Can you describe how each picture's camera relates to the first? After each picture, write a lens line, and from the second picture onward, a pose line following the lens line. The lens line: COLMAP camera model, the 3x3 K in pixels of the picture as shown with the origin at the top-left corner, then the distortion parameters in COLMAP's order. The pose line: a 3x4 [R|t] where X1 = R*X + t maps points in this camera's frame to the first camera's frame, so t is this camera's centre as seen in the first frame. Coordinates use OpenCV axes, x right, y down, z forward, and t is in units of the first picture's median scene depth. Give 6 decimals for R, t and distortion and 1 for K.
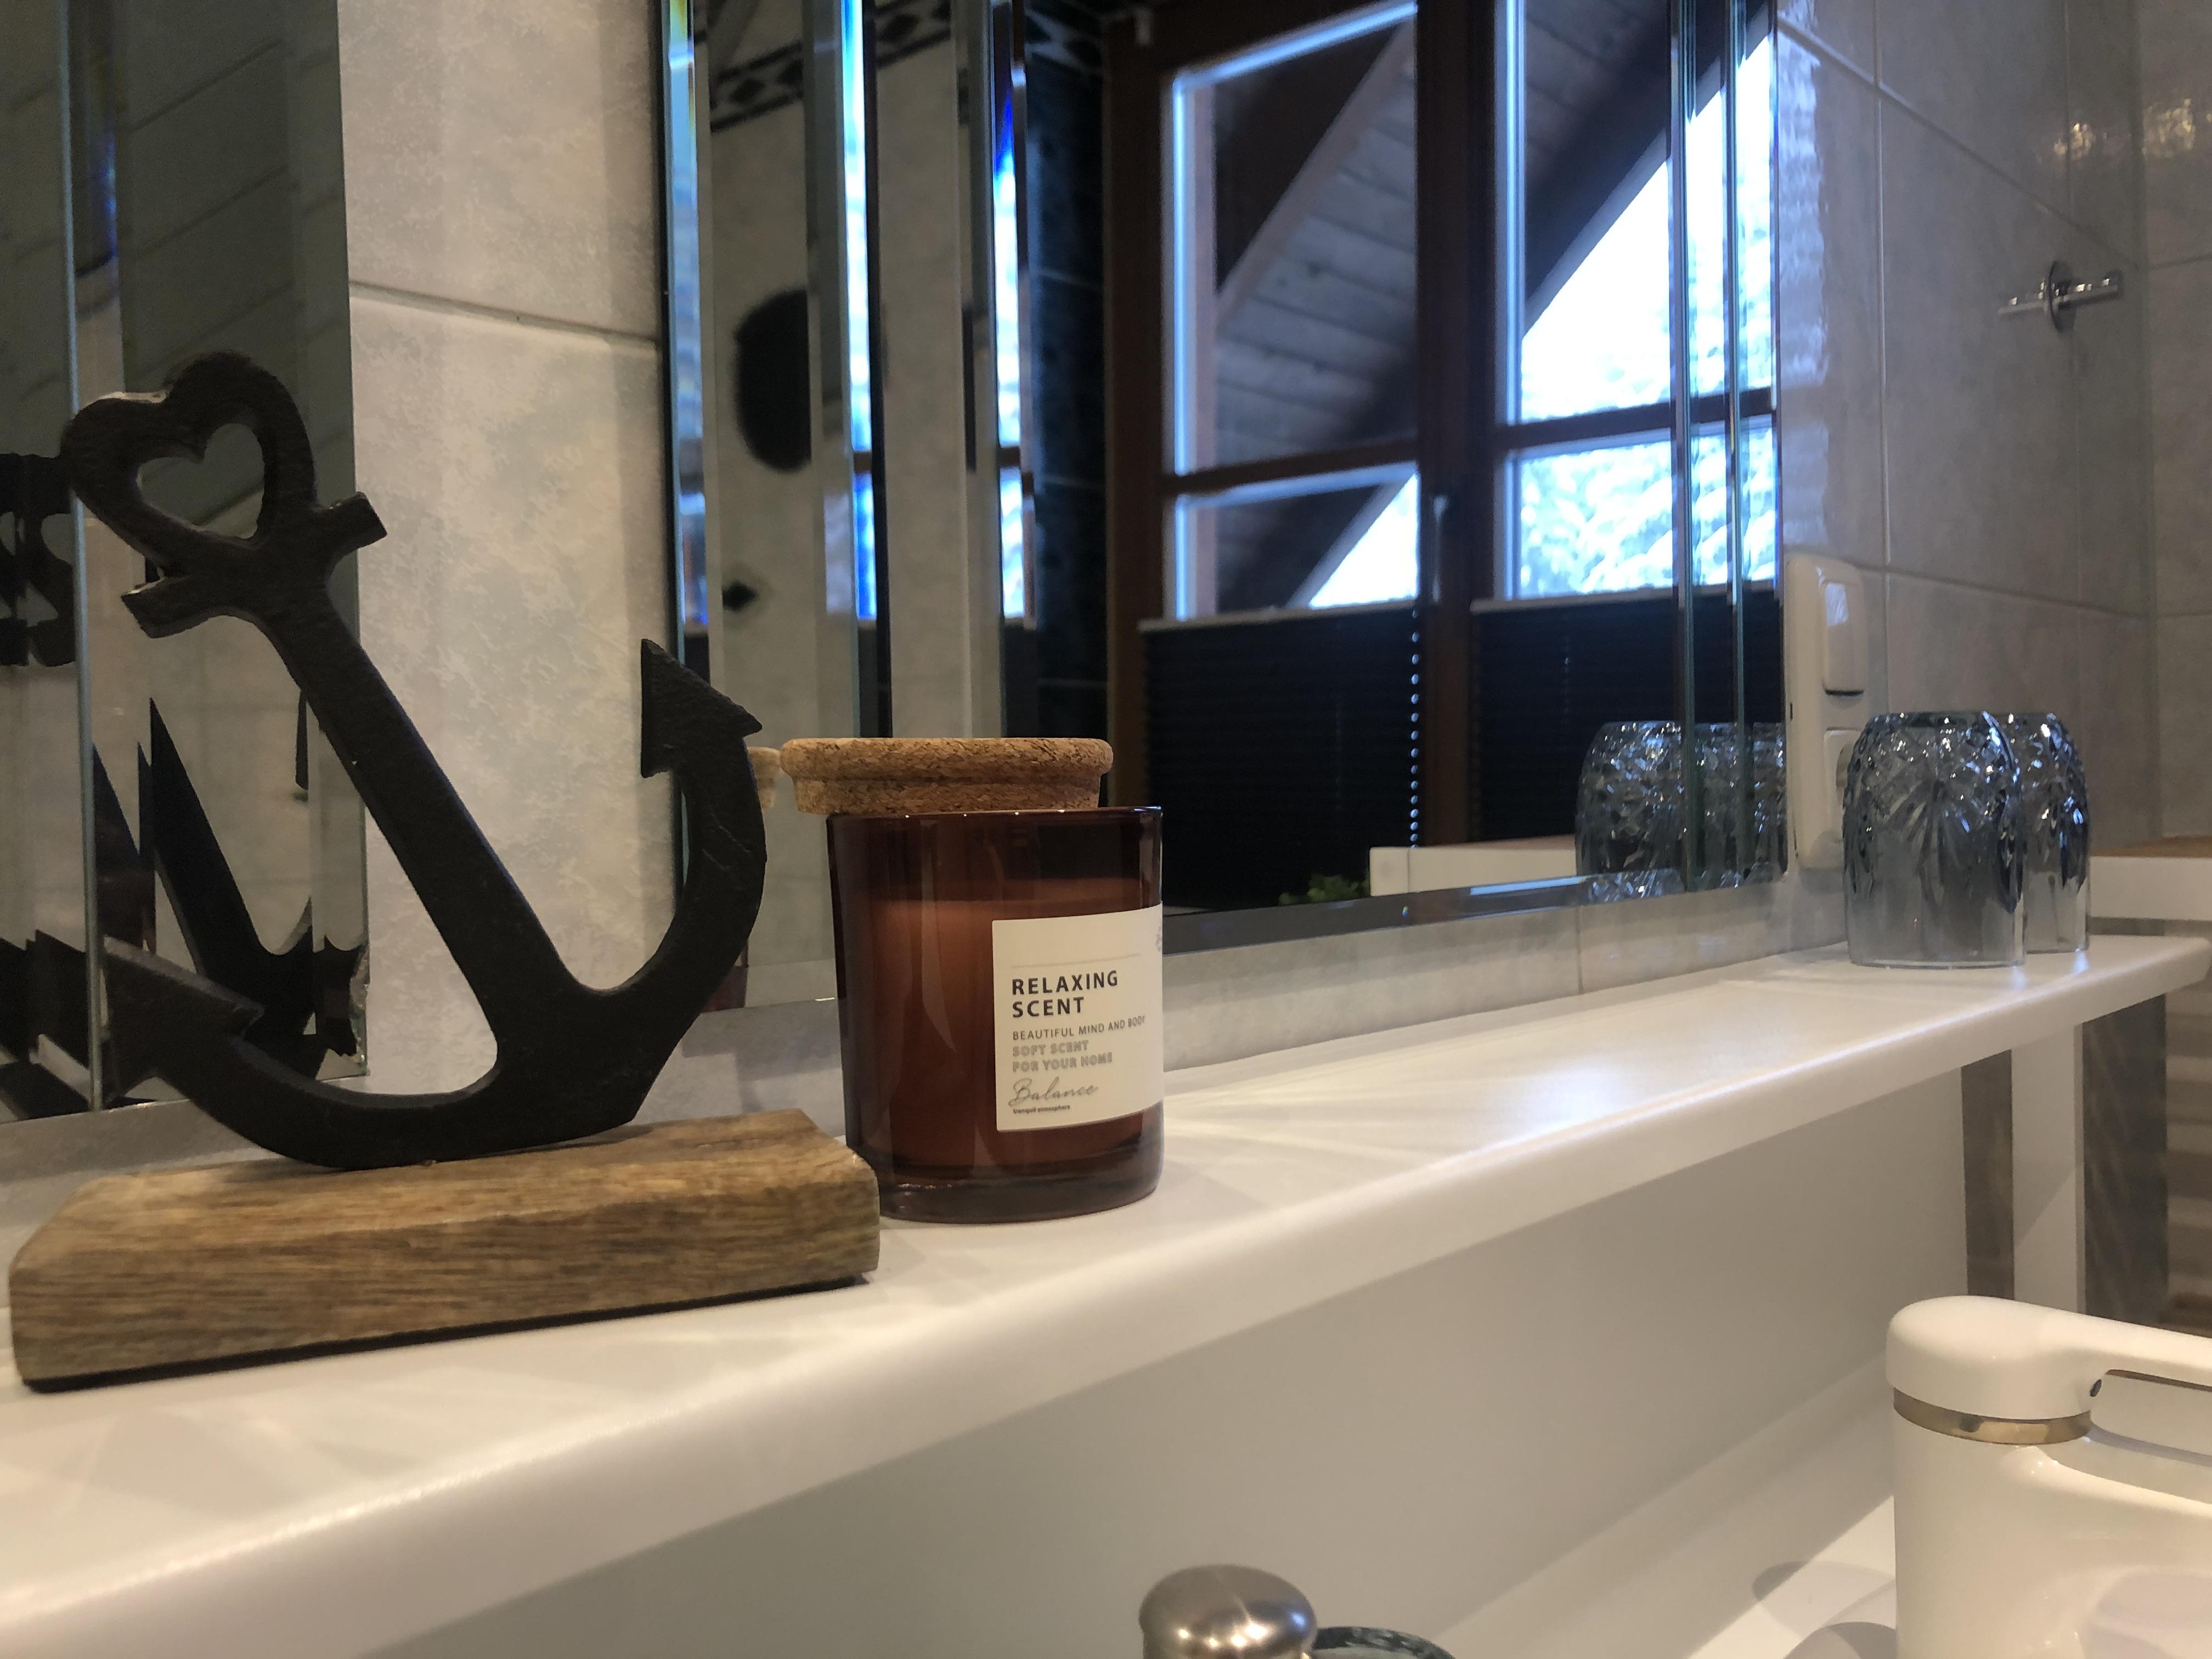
lens RADIAL K [[1877.4, 0, 1106.0], [0, 1877.4, 829.5], [0, 0, 1]] dist [0.020980, -0.000054]
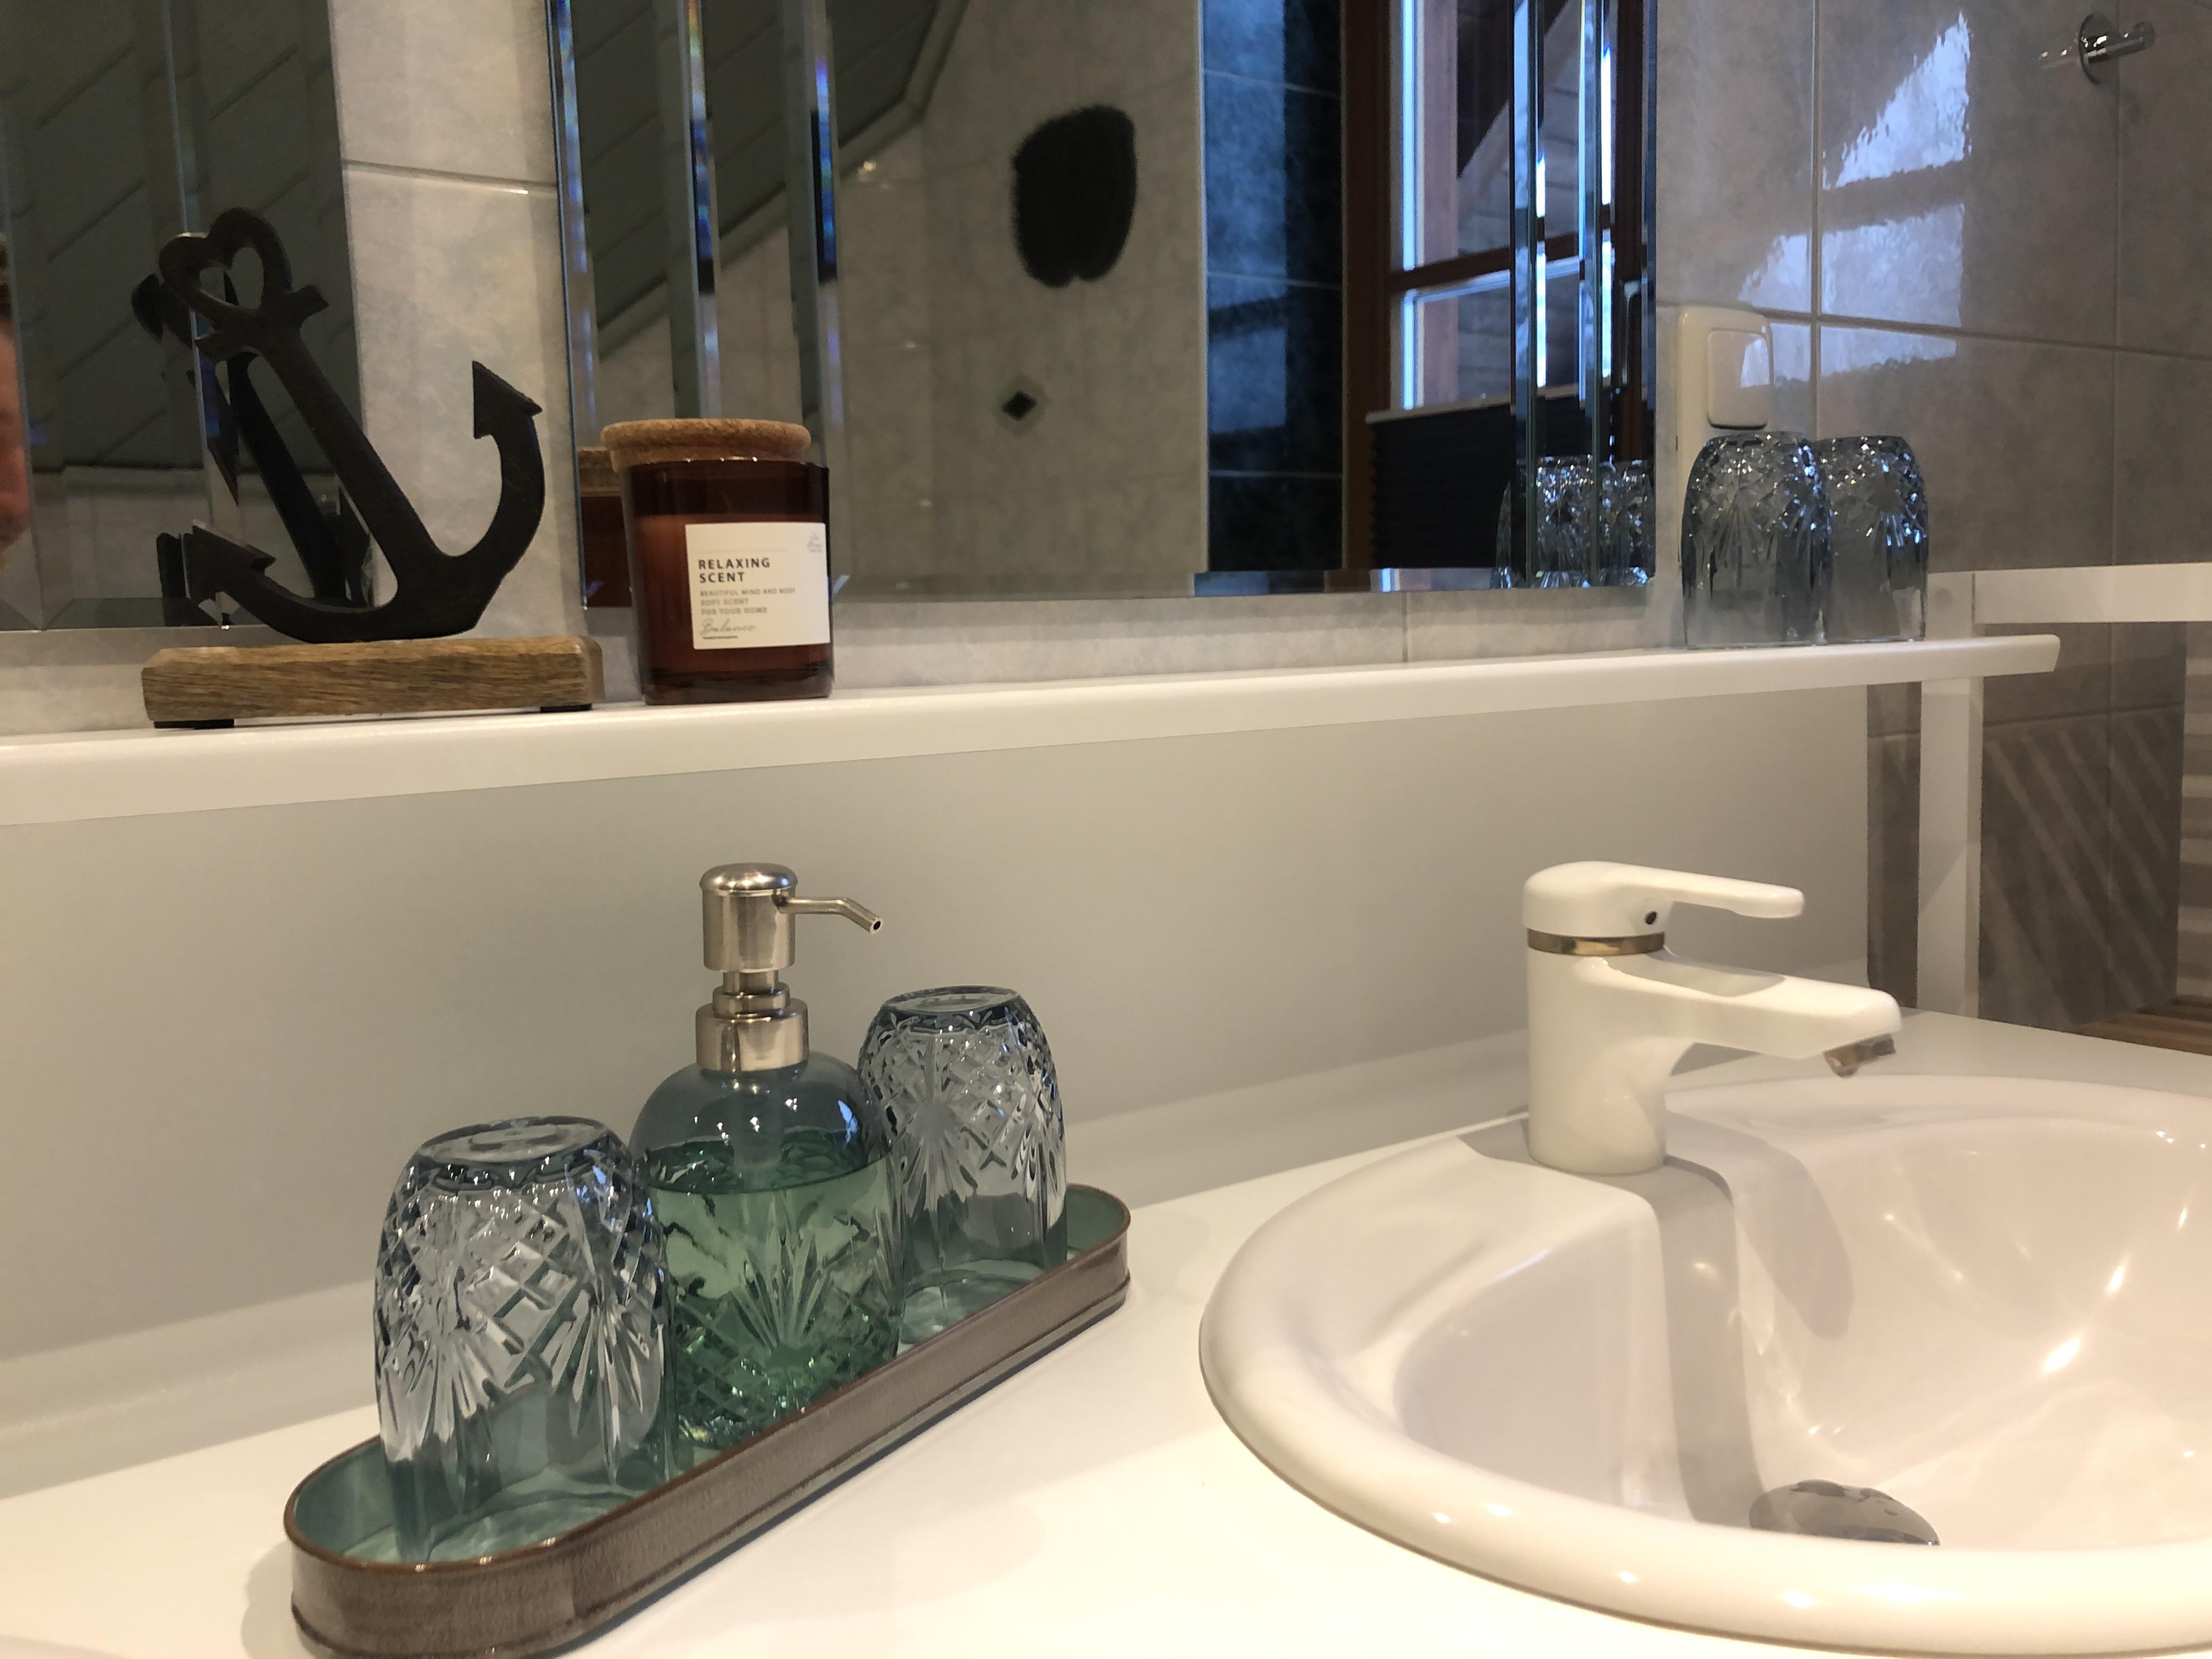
lens RADIAL K [[1889.5, 0, 1106.0], [0, 1889.5, 829.5], [0, 0, 1]] dist [0.035704, -0.000645]
pose [[0.976370, 0.013786, -0.215664, 0.627654], [0.005752, 0.995951, 0.089709, 0.156142], [0.216028, -0.088829, 0.972338, -0.570004]]
